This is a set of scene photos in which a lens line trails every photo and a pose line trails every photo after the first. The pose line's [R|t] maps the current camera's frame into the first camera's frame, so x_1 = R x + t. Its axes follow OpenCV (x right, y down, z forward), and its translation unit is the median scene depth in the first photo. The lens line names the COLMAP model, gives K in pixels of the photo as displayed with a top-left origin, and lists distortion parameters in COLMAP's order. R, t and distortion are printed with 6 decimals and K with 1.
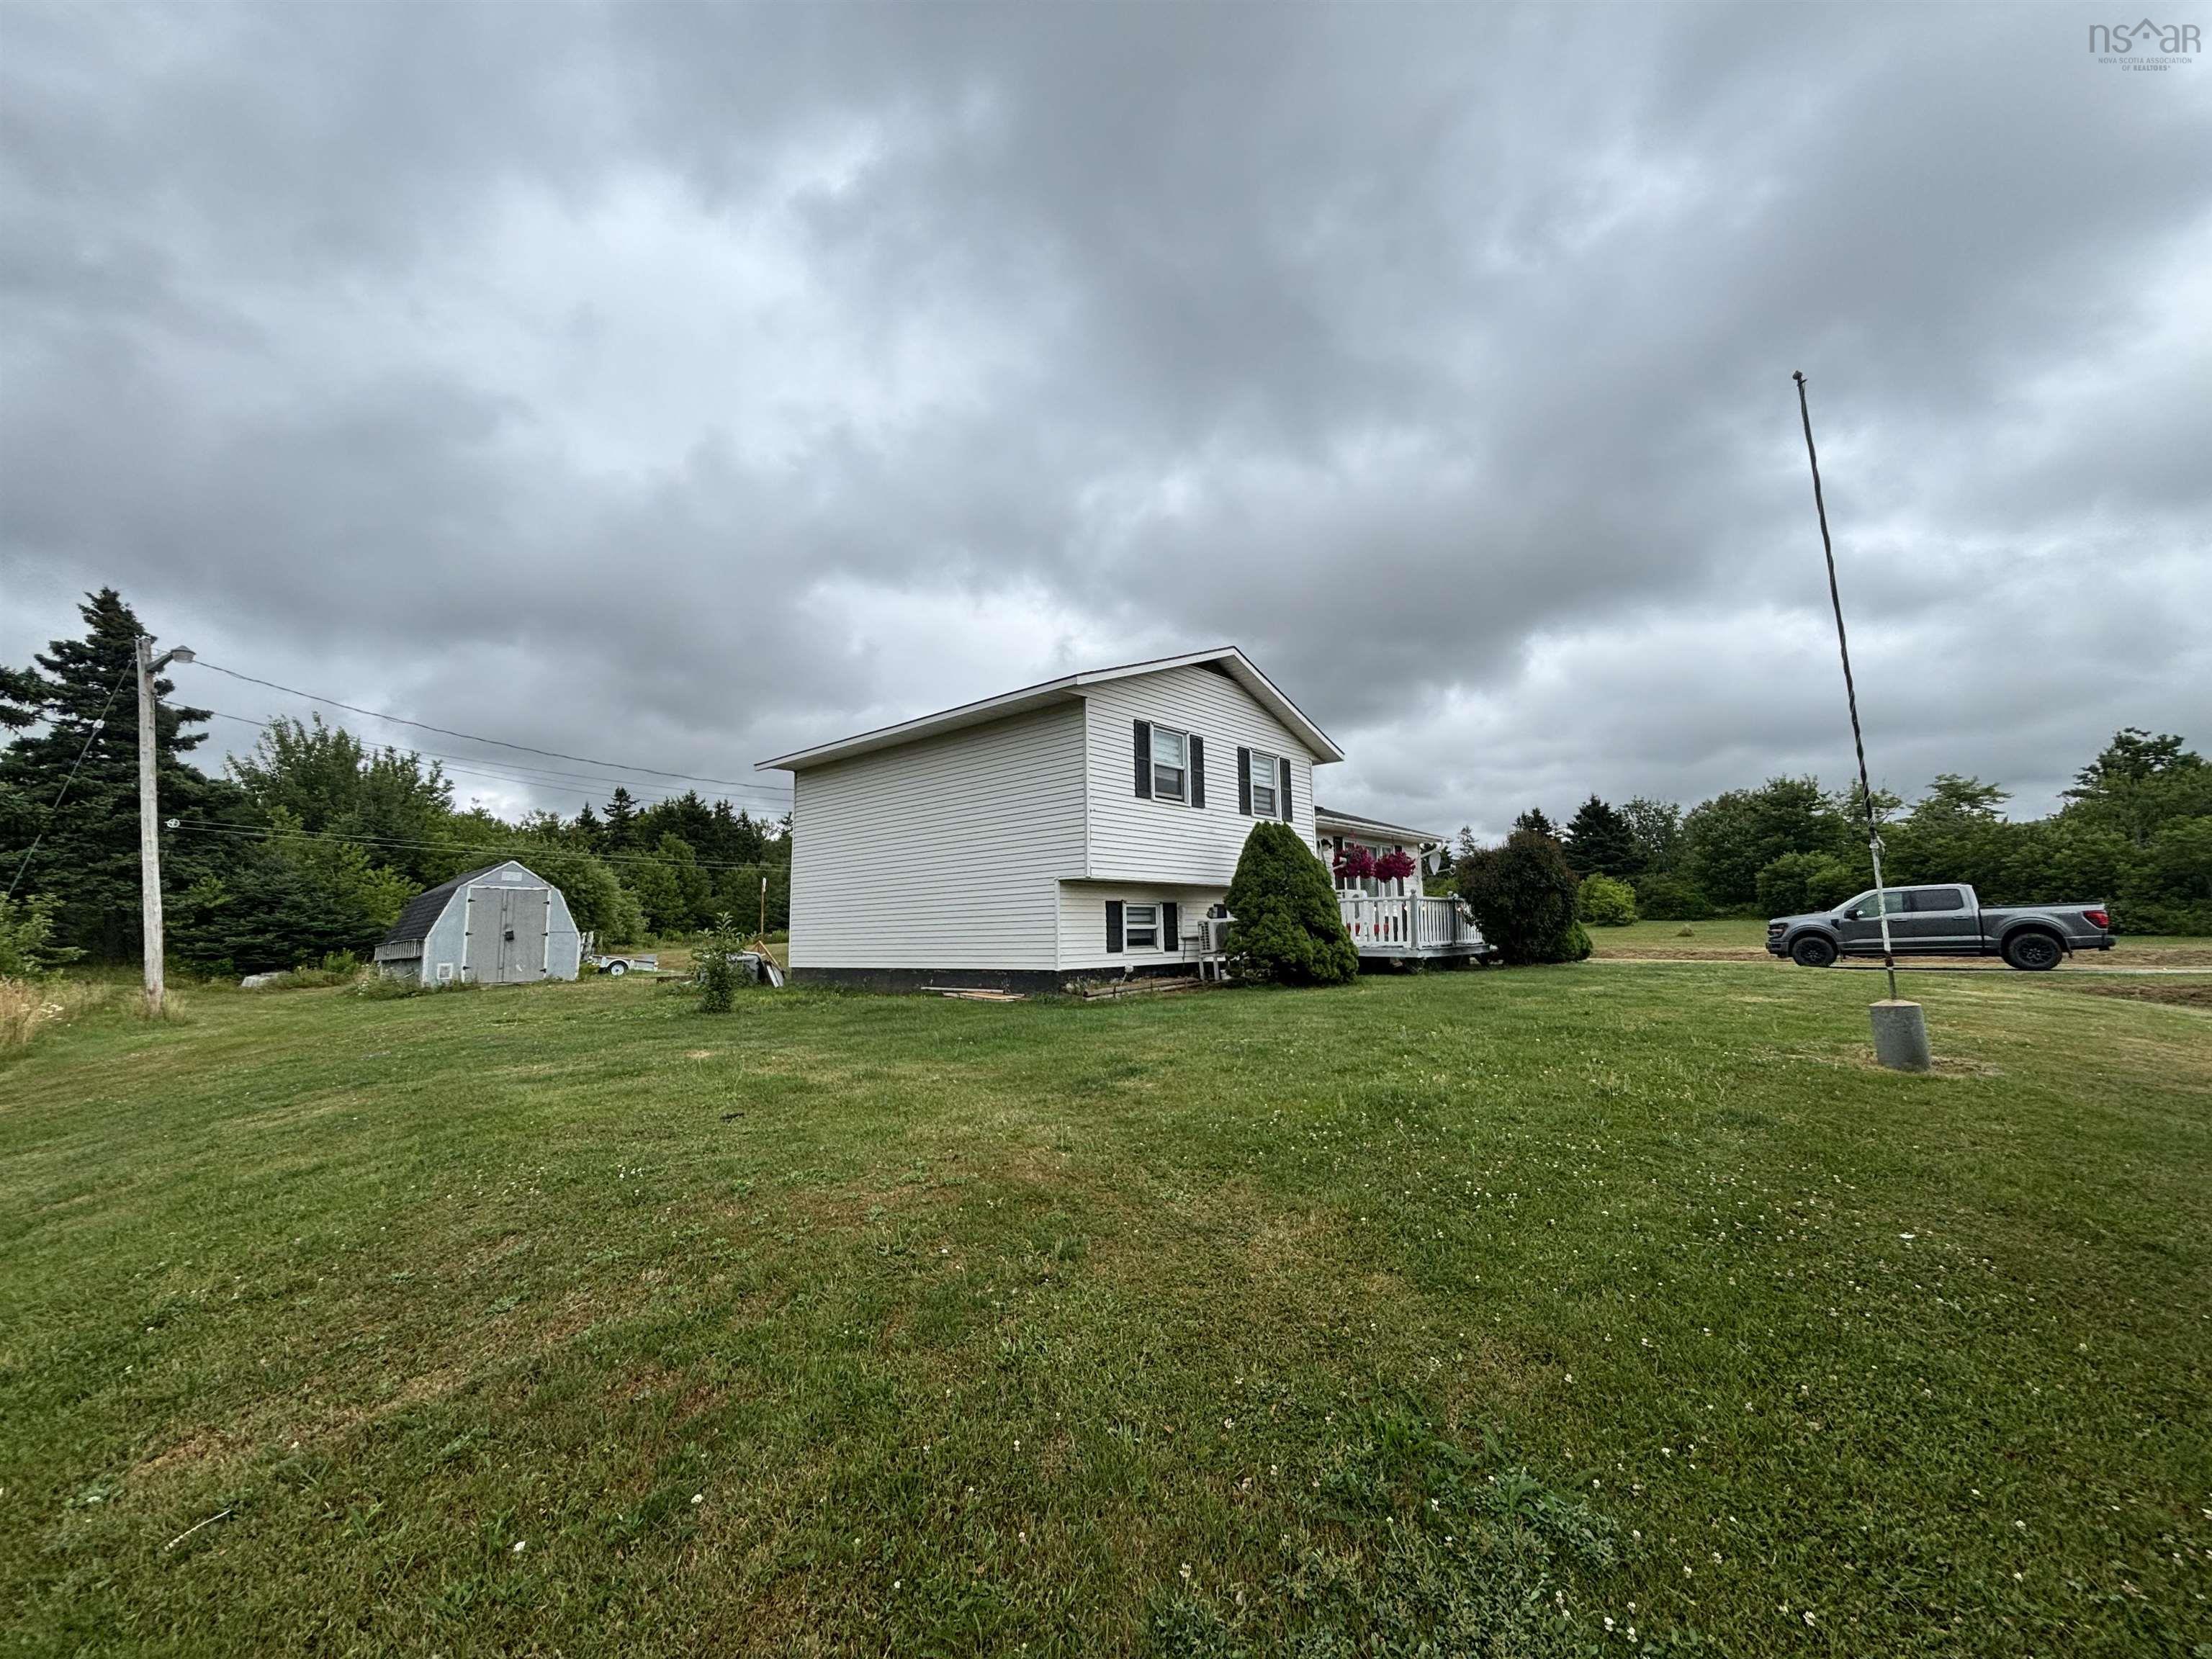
lens RADIAL K [[888.9, 0, 1100.0], [0, 888.9, 824.0], [0, 0, 1]] dist [0.060354, -0.045858]
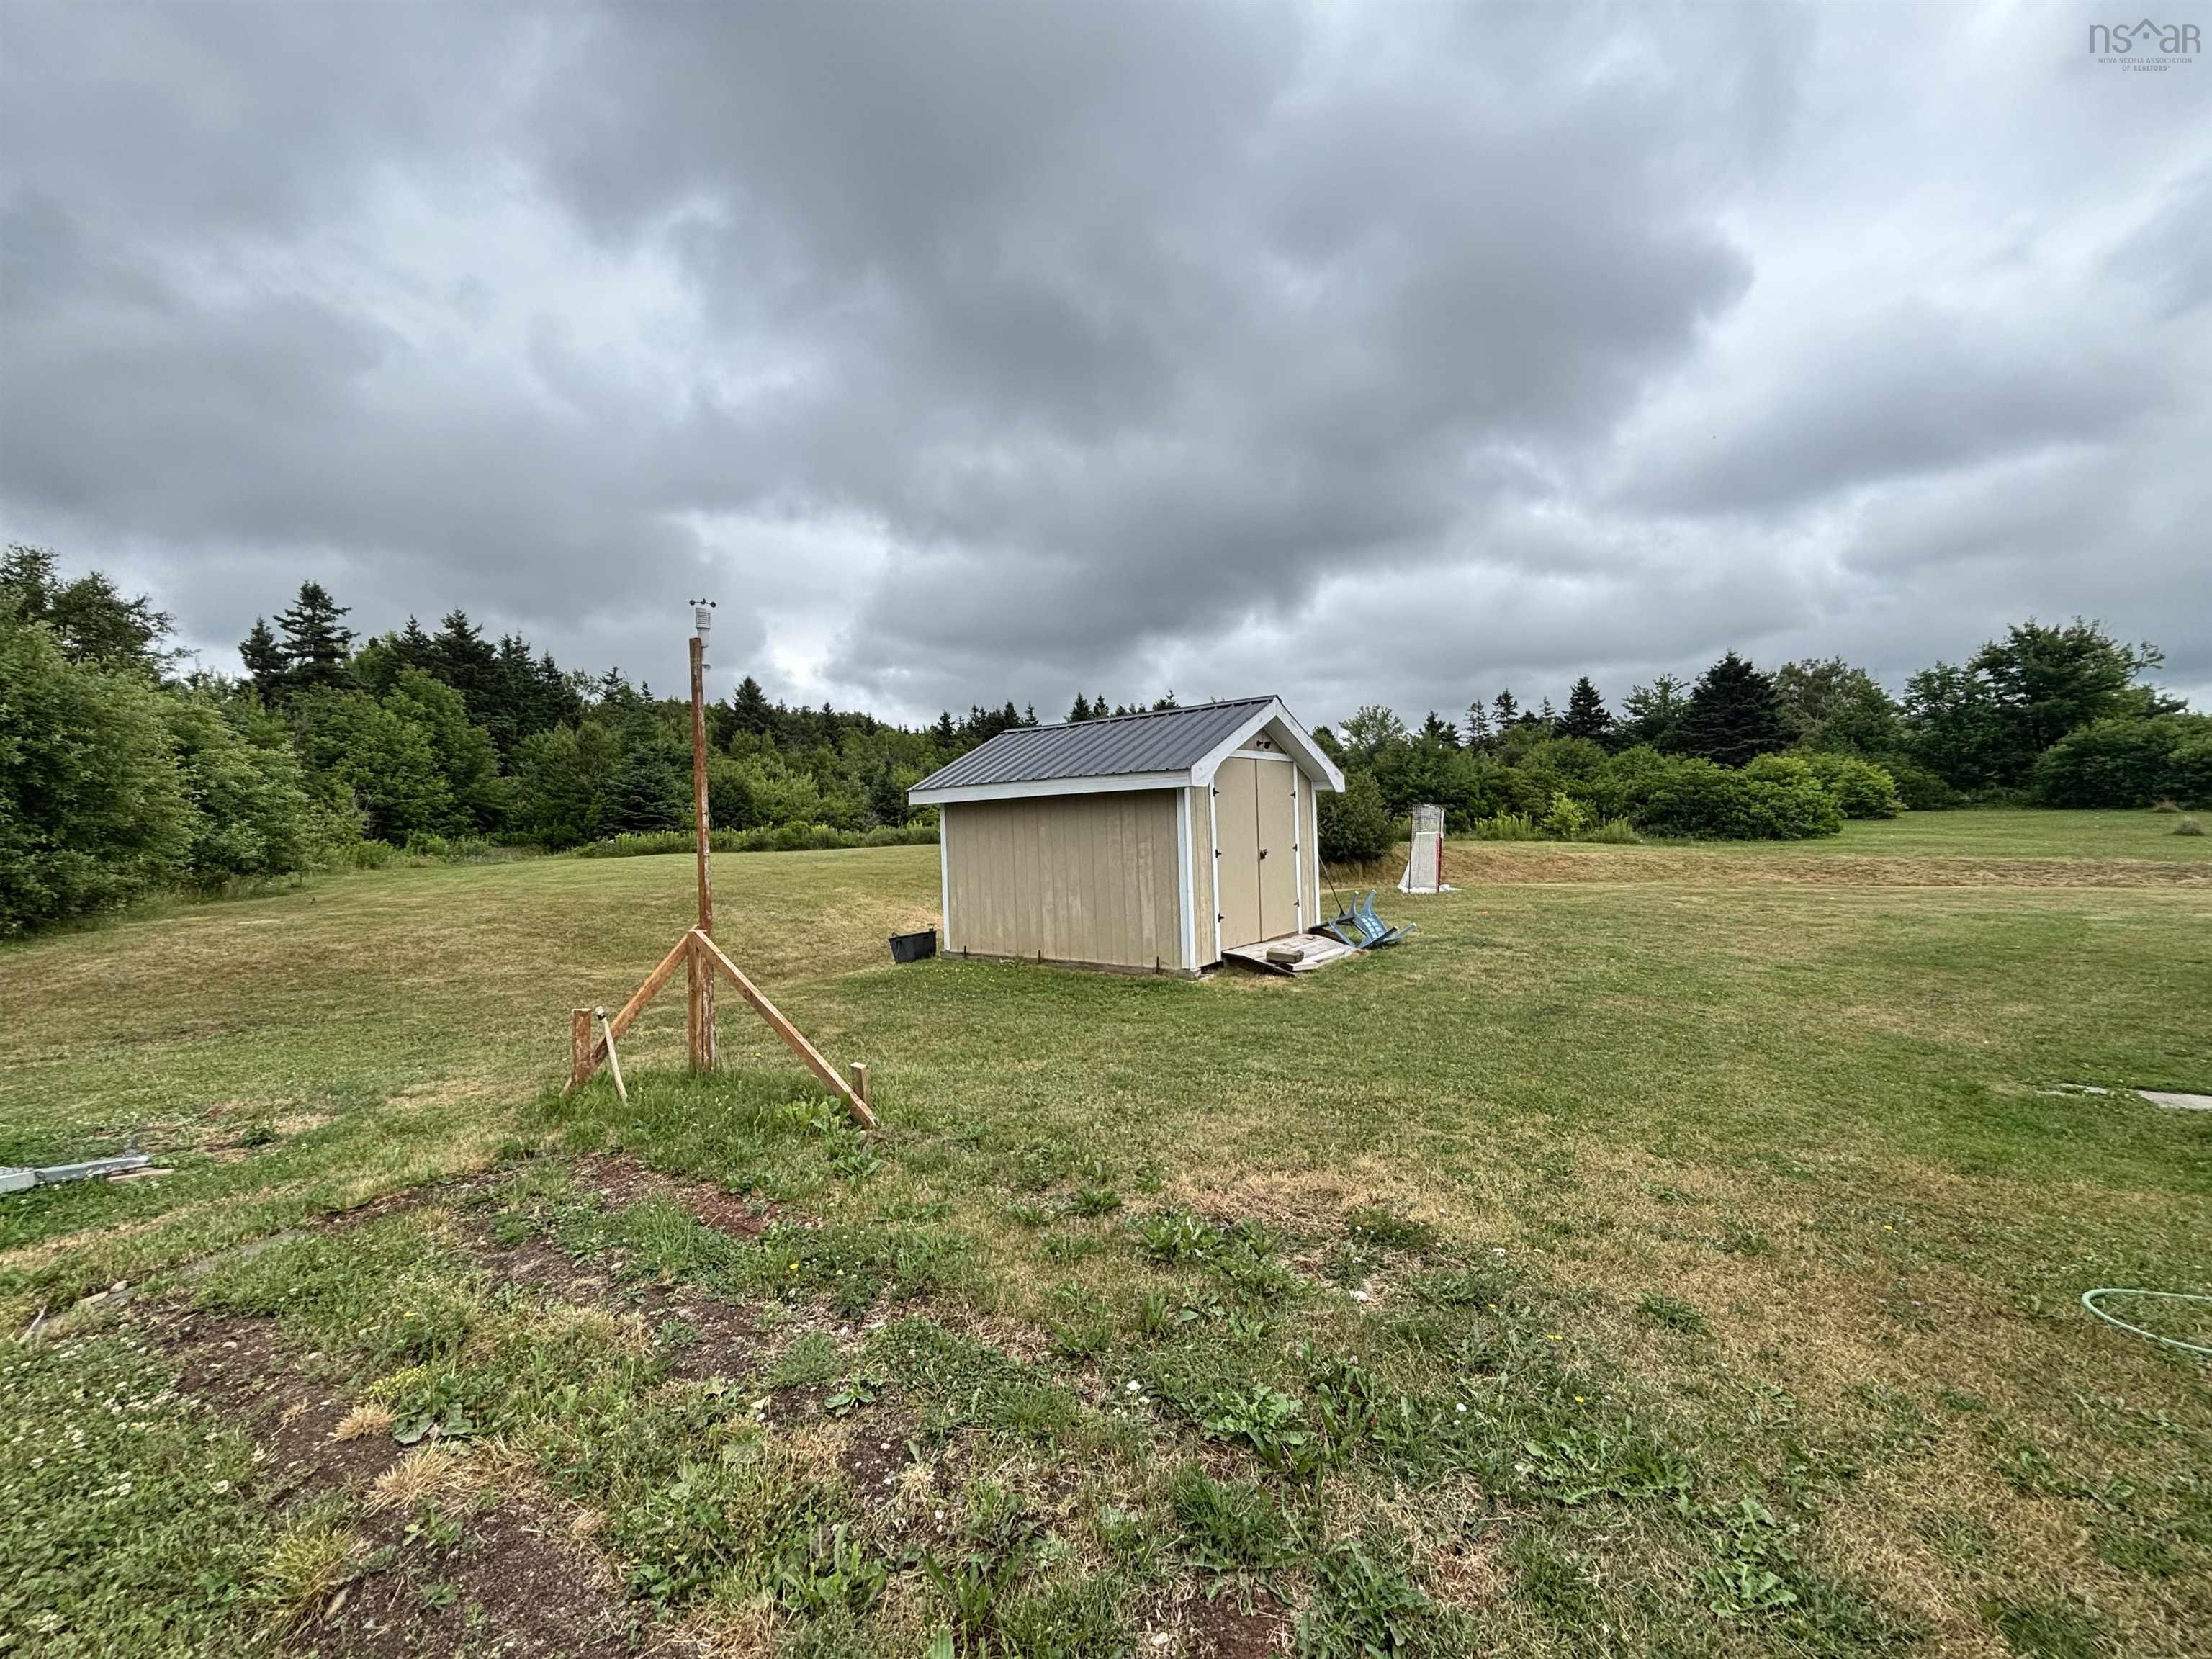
lens RADIAL K [[907.5, 0, 1106.0], [0, 907.5, 829.5], [0, 0, 1]] dist [-0.032696, 0.029403]
pose [[0.984871, -0.006180, 0.173180, -0.137044], [-0.015572, 0.992164, 0.123965, 0.034957], [-0.172589, -0.124786, 0.977058, 0.336178]]
